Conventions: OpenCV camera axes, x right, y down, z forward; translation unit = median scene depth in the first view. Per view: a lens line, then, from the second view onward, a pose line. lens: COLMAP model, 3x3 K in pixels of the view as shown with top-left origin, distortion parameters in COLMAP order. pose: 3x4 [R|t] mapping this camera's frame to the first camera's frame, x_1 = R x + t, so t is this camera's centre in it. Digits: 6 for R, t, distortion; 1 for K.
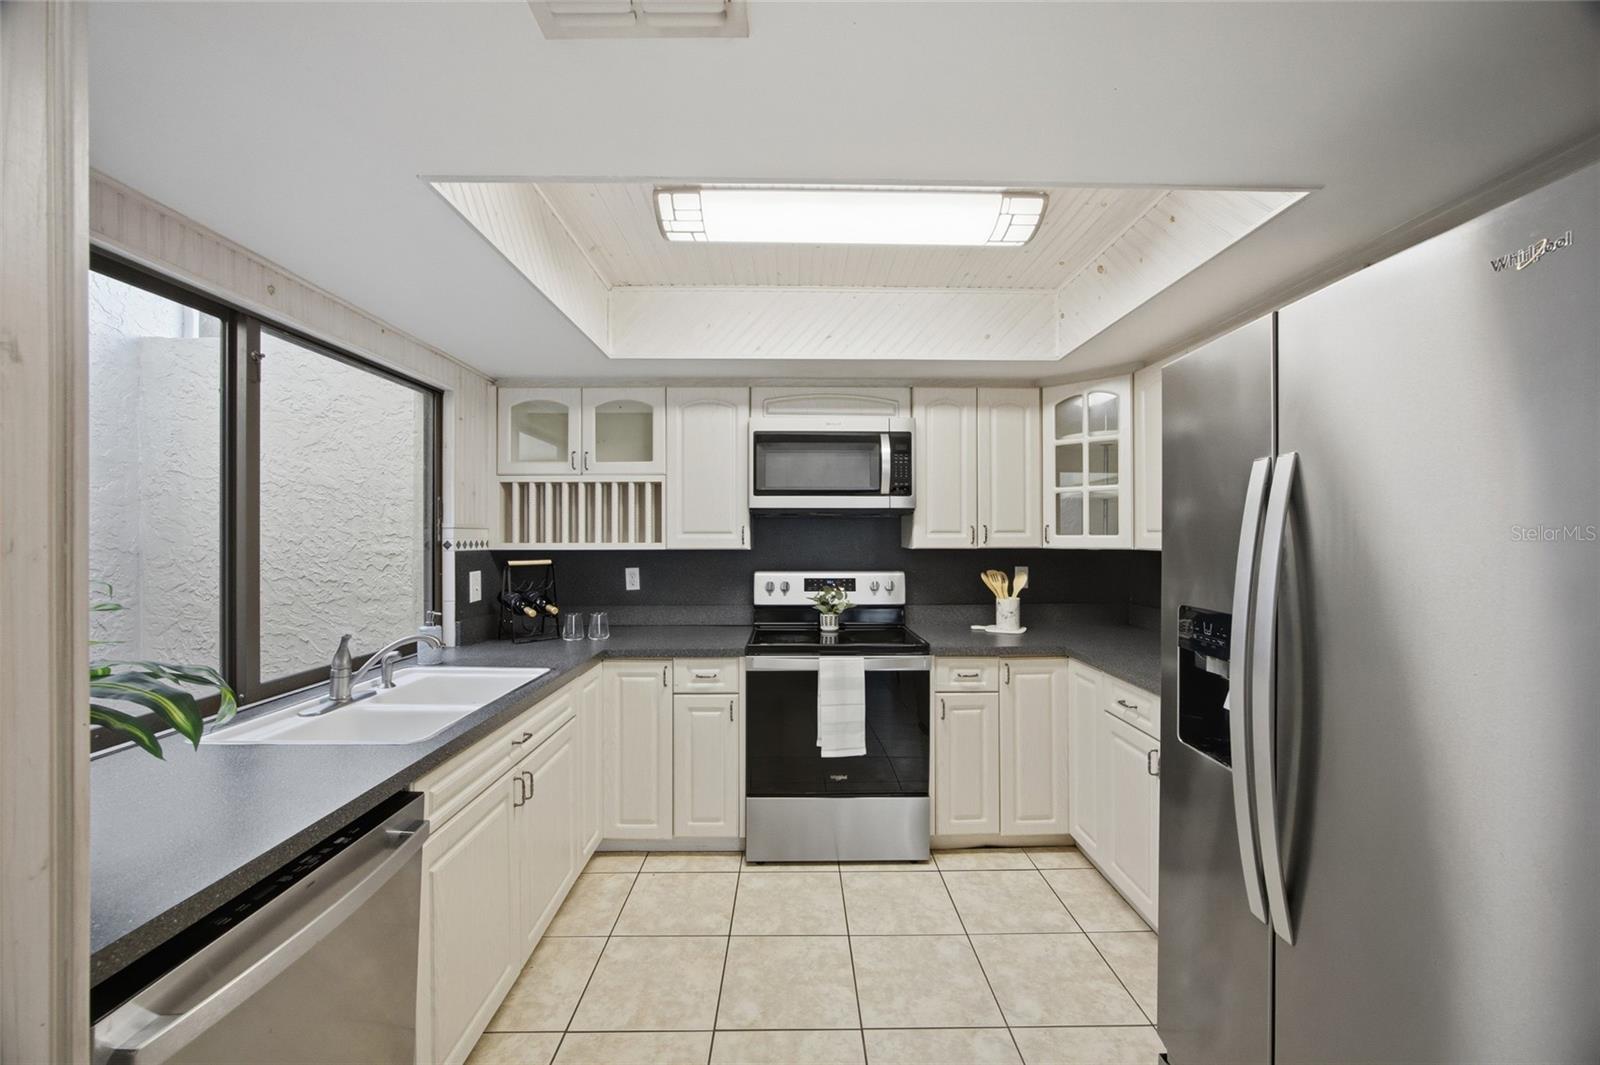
lens RADIAL K [[624.1, 0, 791.8], [0, 624.1, 532.1], [0, 0, 1]] dist [-0.011413, 0.003739]
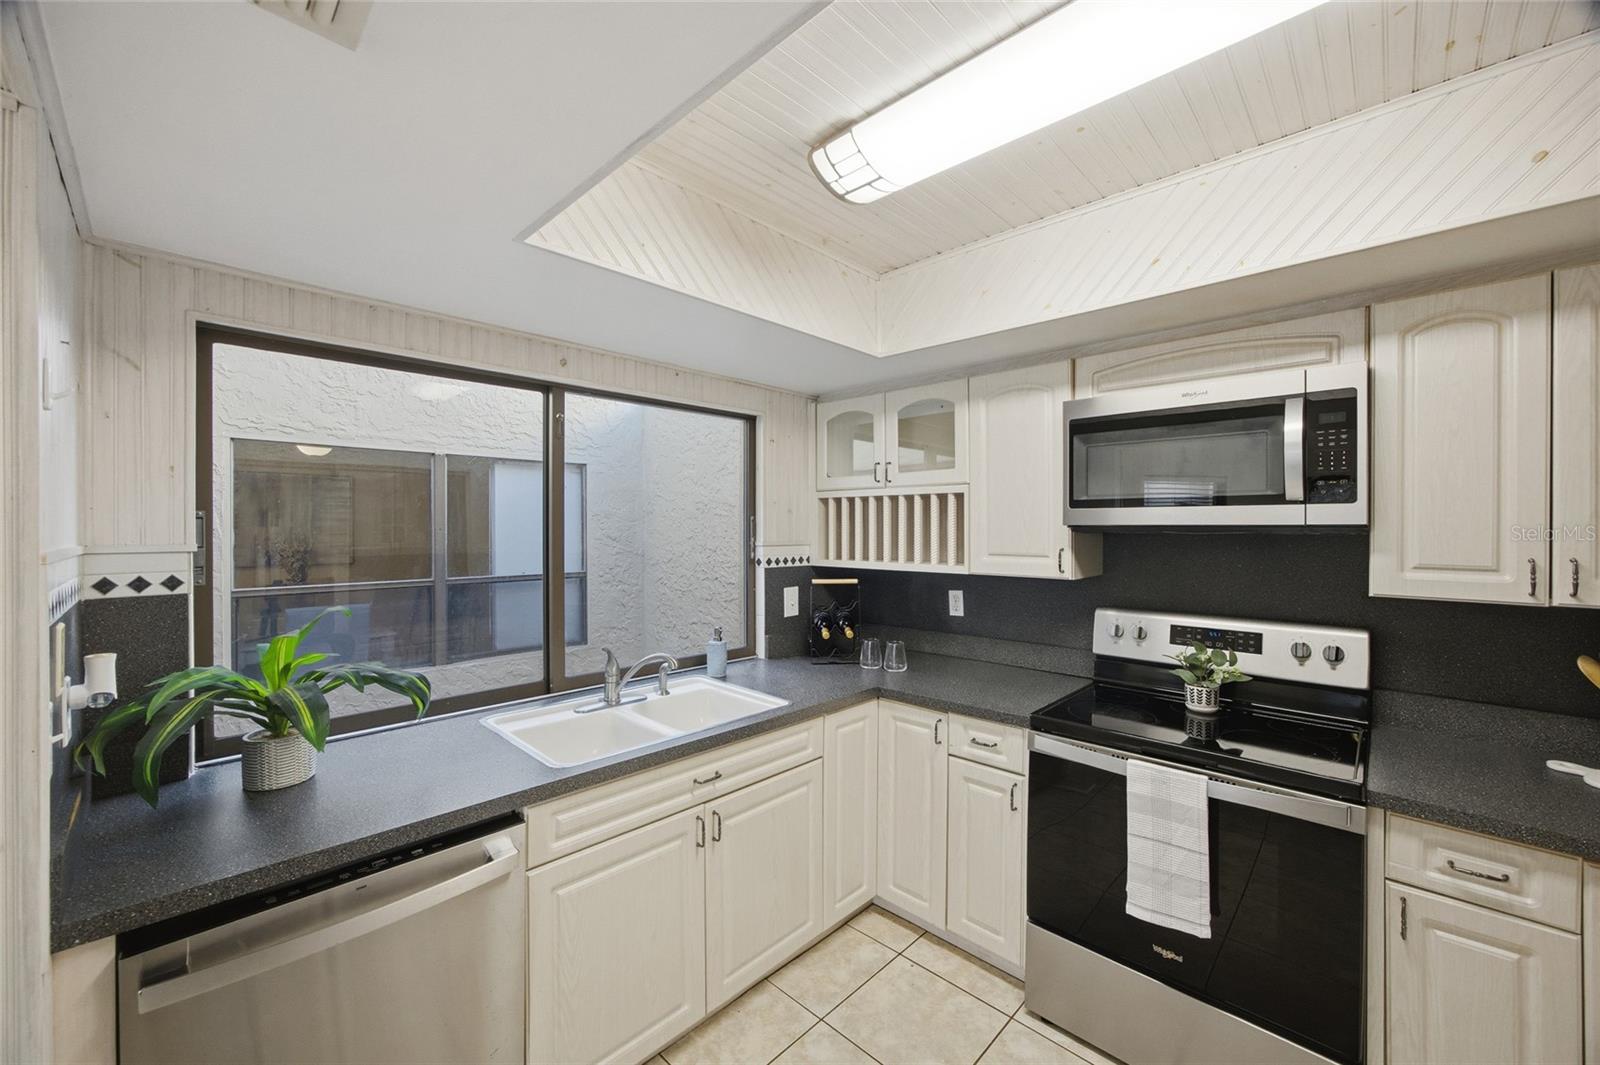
lens RADIAL K [[624.1, 0, 799.9], [0, 624.1, 530.3], [0, 0, 1]] dist [-0.011413, 0.003739]
pose [[0.720664, 0.004504, -0.693270, 0.220839], [0.002286, 0.999958, 0.008873, -0.039863], [0.693281, -0.007979, 0.720623, 0.262222]]
